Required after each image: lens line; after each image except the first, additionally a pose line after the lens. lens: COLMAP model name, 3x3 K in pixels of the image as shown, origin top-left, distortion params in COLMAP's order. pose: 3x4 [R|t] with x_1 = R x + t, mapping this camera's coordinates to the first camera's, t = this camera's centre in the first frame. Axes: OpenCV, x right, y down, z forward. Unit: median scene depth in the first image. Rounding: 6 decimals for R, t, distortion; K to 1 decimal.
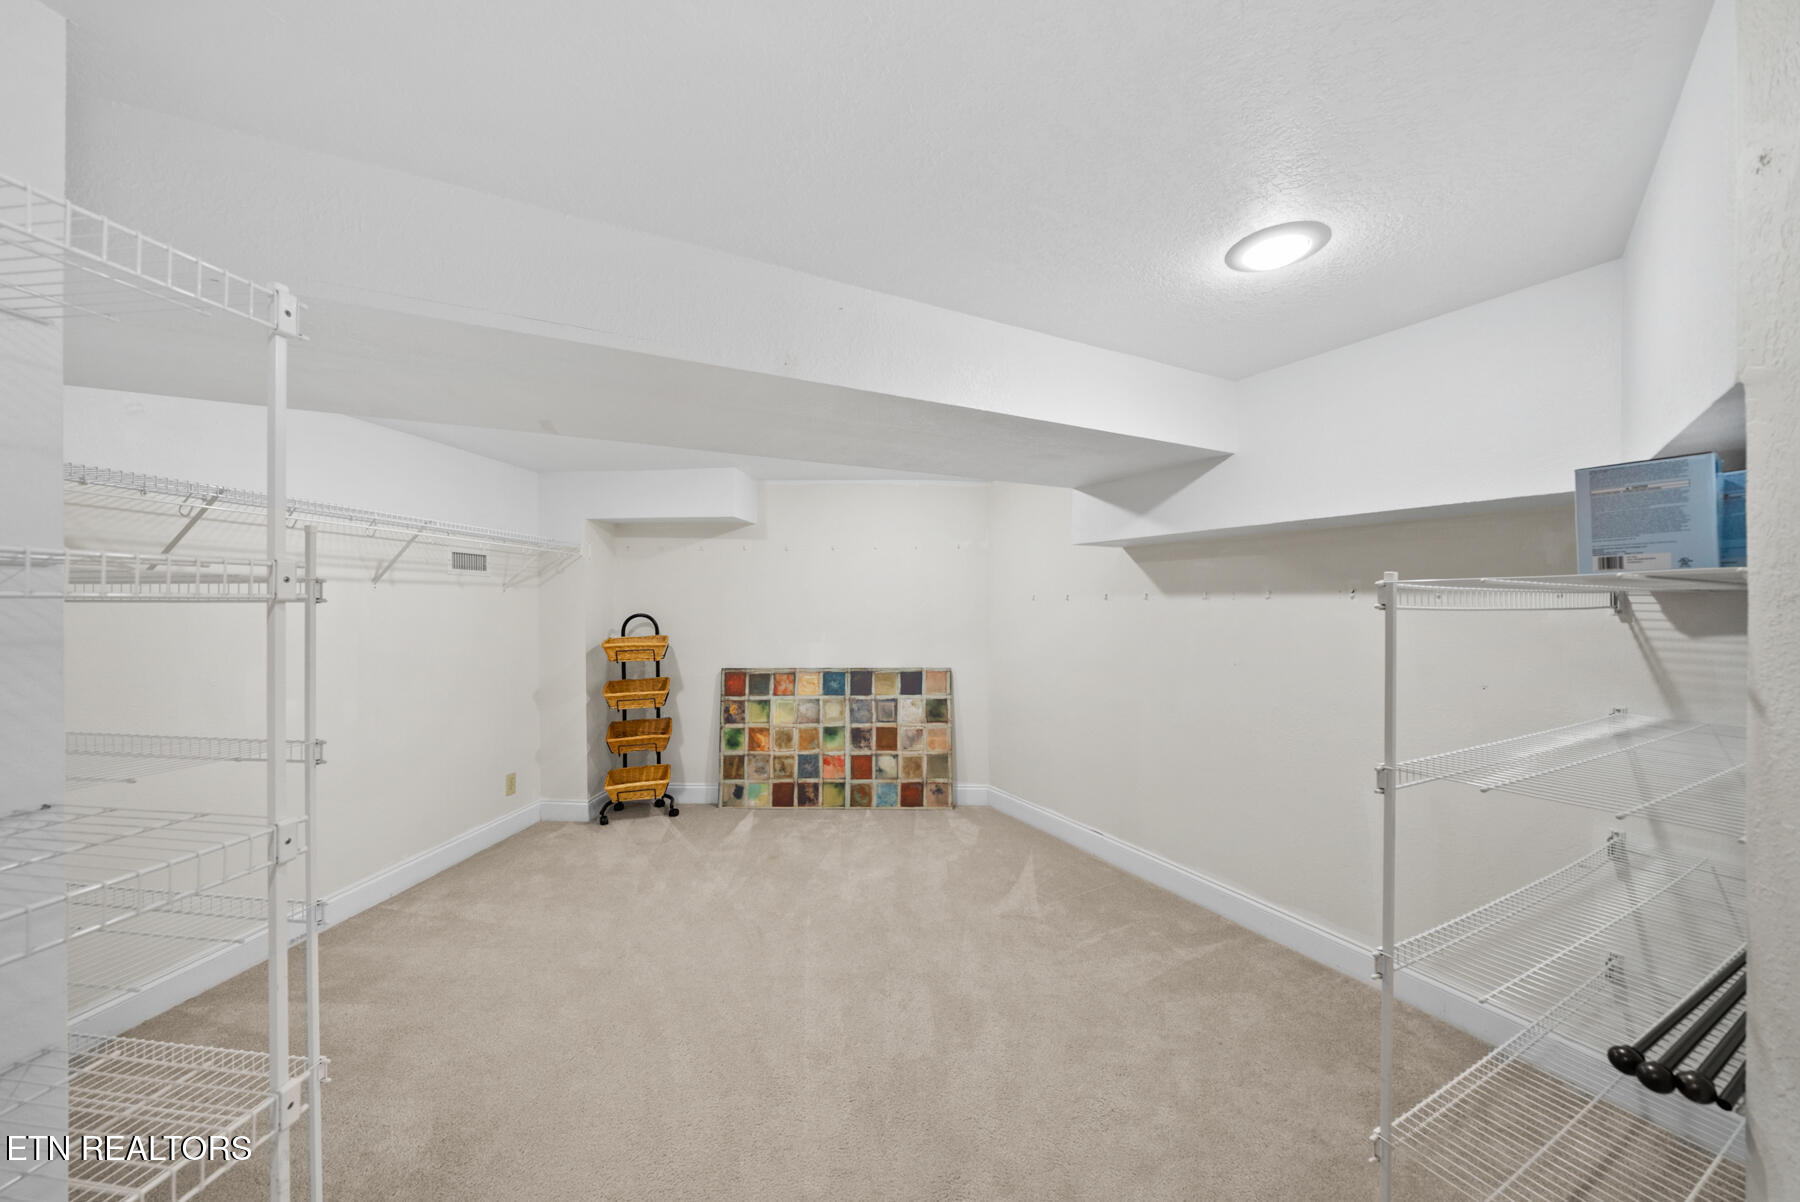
lens RADIAL K [[625.3, 0, 892.8], [0, 625.3, 604.7], [0, 0, 1]] dist [-0.001077, -0.000137]
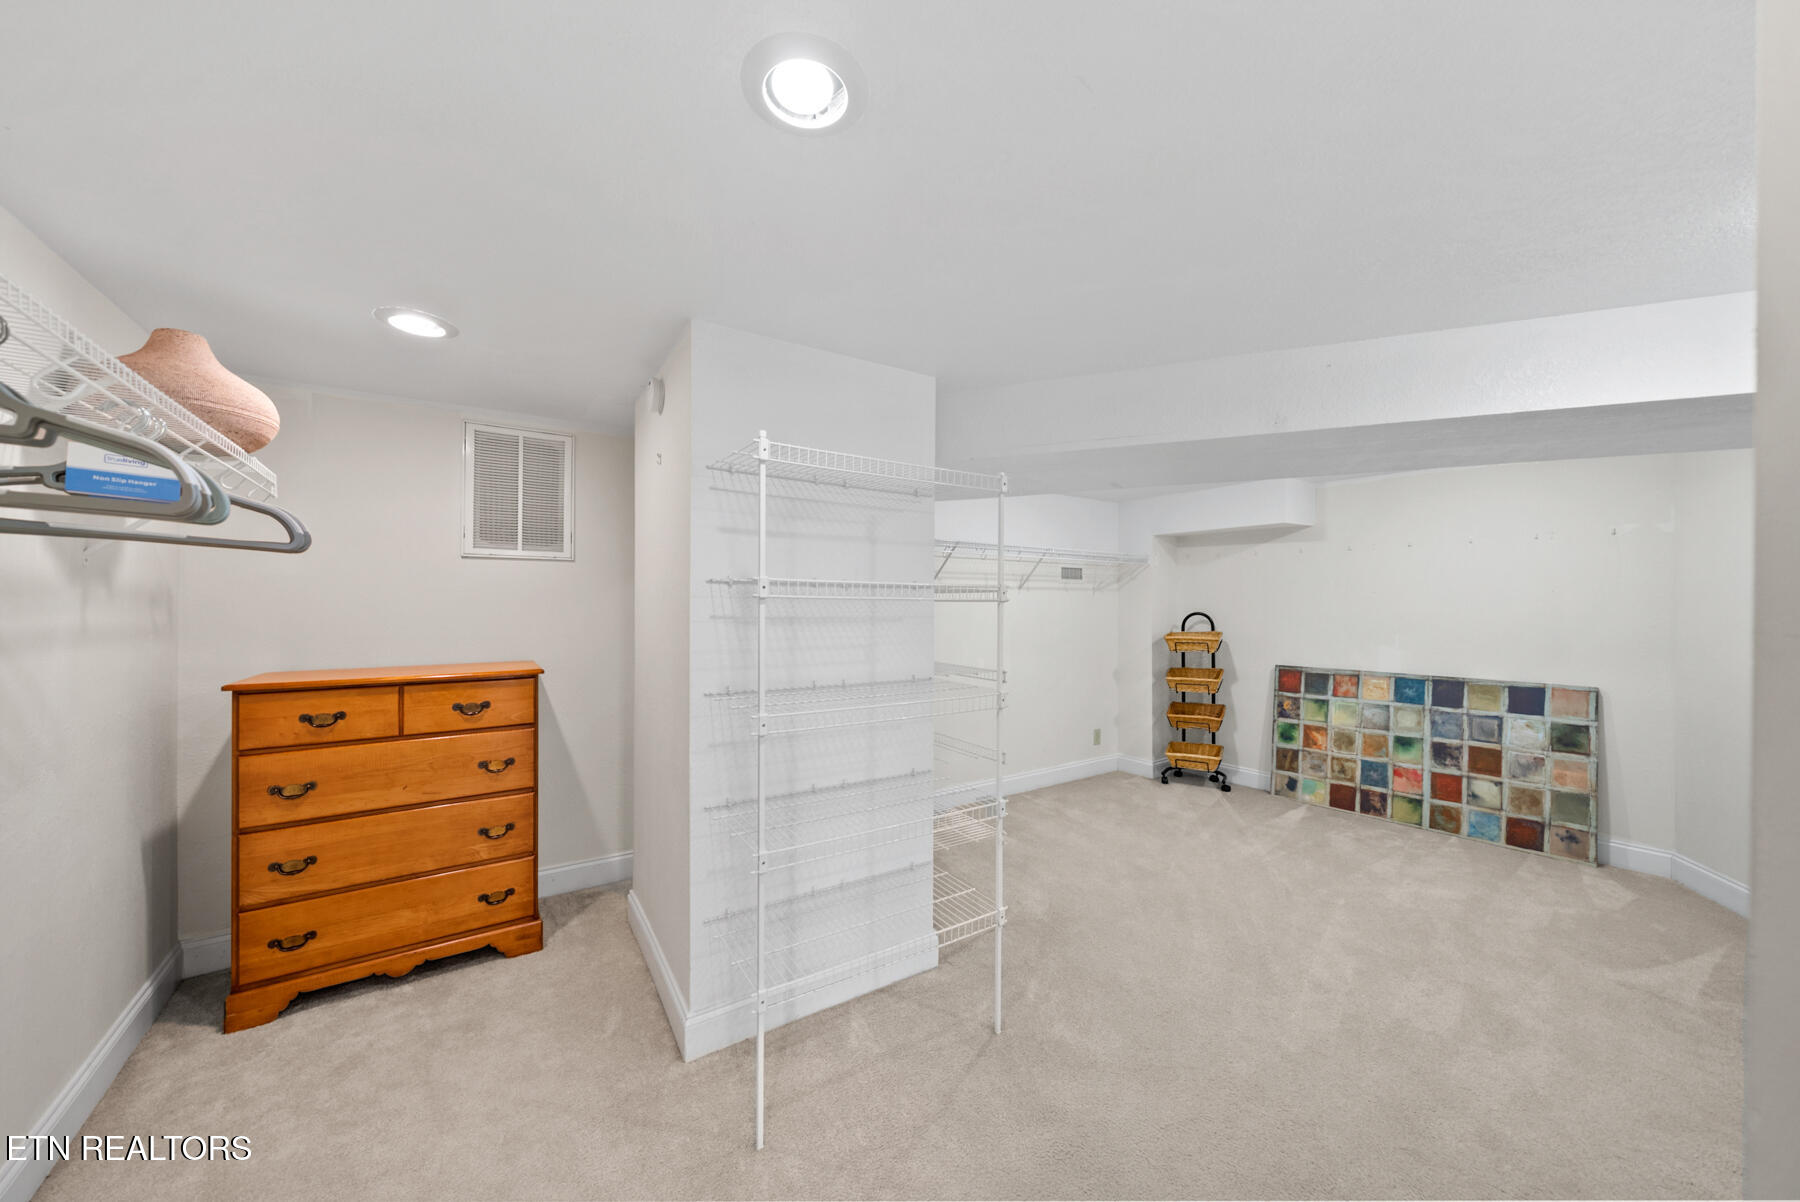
lens RADIAL K [[625.3, 0, 892.8], [0, 625.3, 604.7], [0, 0, 1]] dist [-0.001077, -0.000137]
pose [[0.638894, 0.006970, -0.769264, 0.130296], [-0.006933, 0.999971, 0.003303, 0.000567], [0.769264, 0.003223, 0.638923, -0.184147]]
